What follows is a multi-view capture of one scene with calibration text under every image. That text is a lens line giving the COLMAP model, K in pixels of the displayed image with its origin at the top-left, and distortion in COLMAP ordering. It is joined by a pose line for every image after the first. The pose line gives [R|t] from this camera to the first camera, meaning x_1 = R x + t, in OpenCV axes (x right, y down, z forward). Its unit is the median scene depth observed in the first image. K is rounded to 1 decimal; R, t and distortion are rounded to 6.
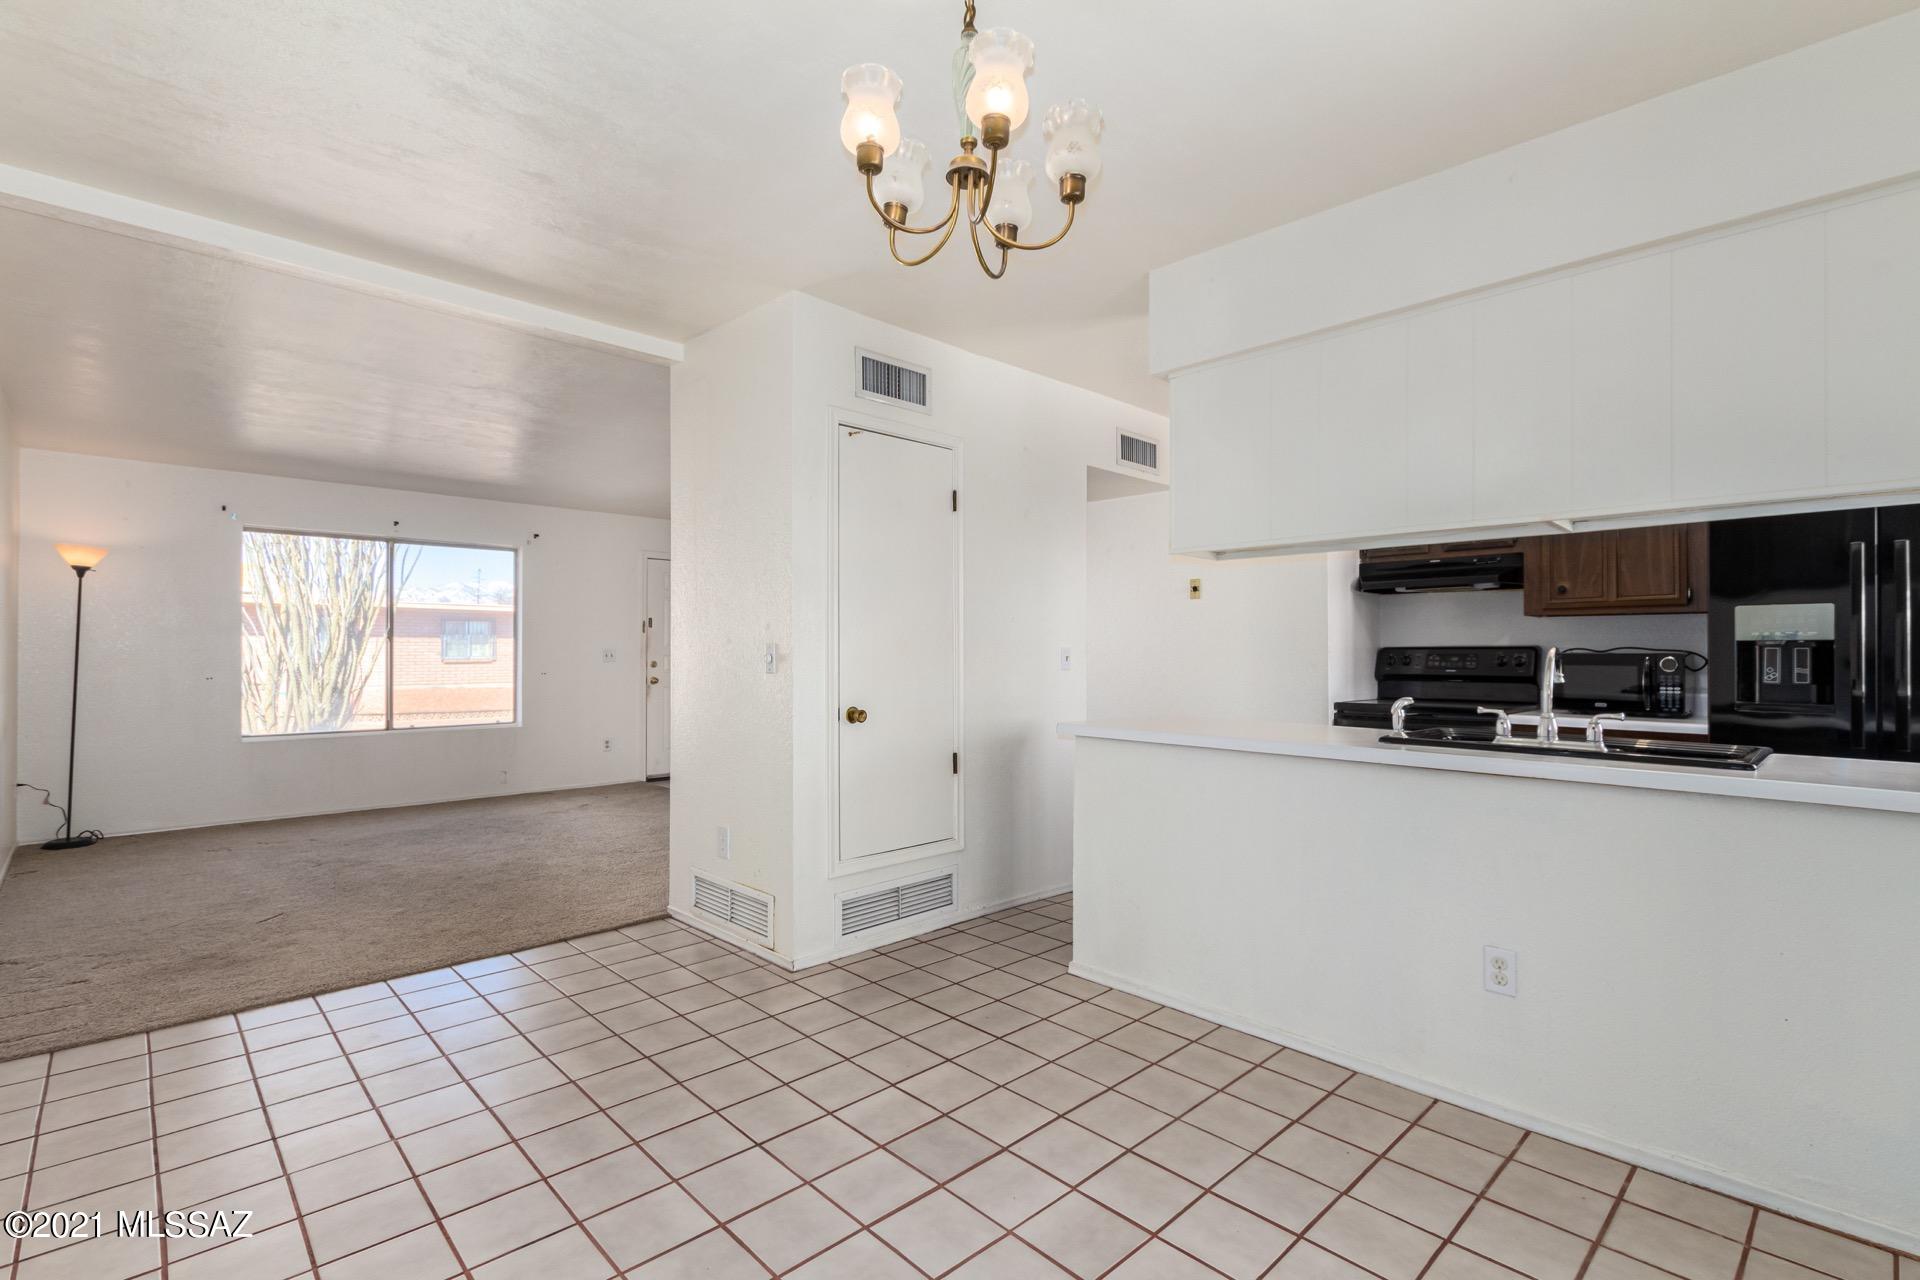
lens RADIAL K [[873.6, 0, 963.5], [0, 873.6, 638.5], [0, 0, 1]] dist [0.005338, 0.000005]
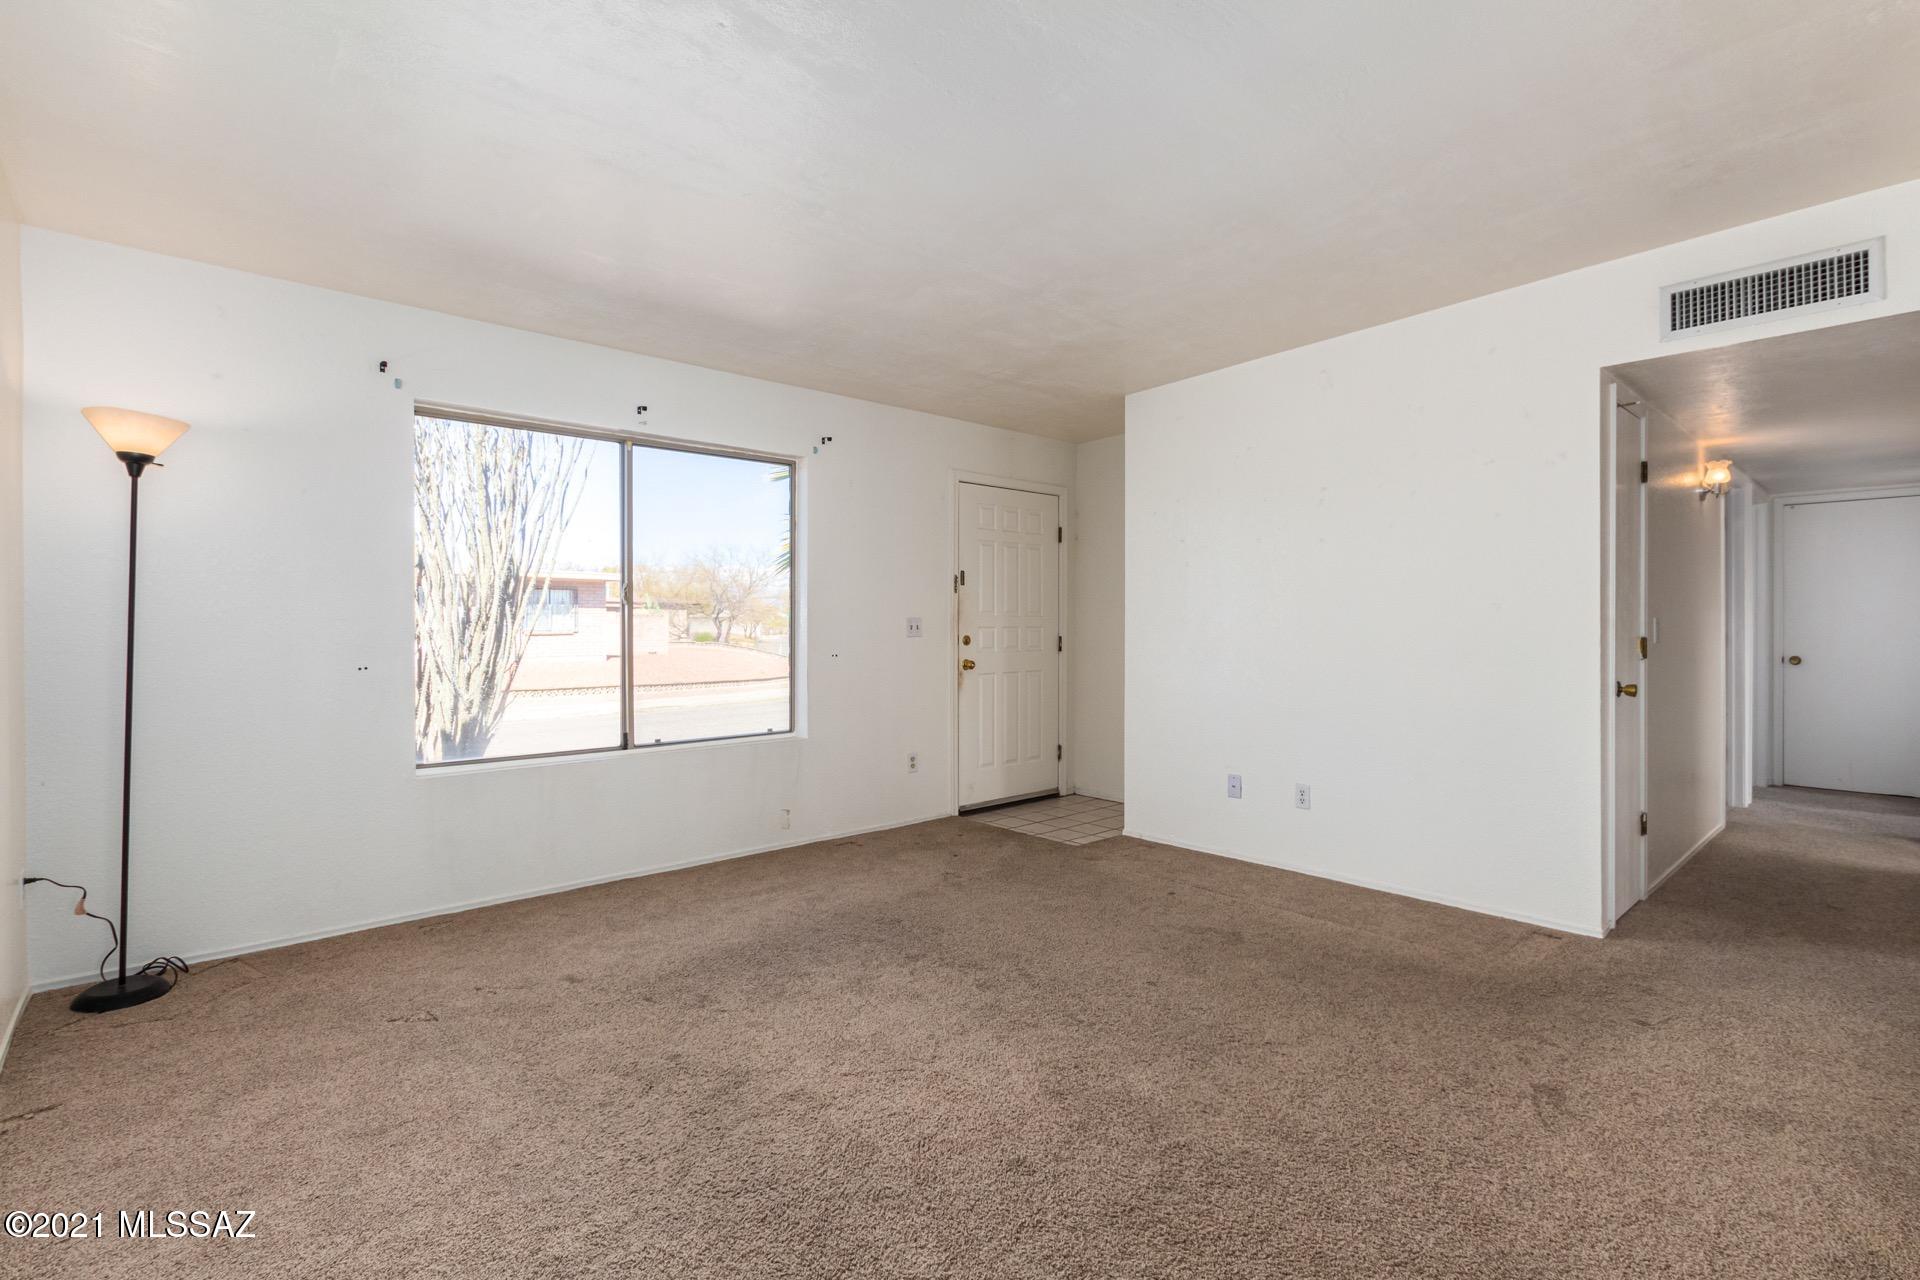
lens RADIAL K [[873.6, 0, 968.5], [0, 873.6, 623.0], [0, 0, 1]] dist [0.005338, 0.000005]
pose [[0.999053, -0.000650, -0.043513, -0.474130], [0.001397, 0.999852, 0.017126, 0.006910], [0.043496, -0.017171, 0.998906, 0.484348]]
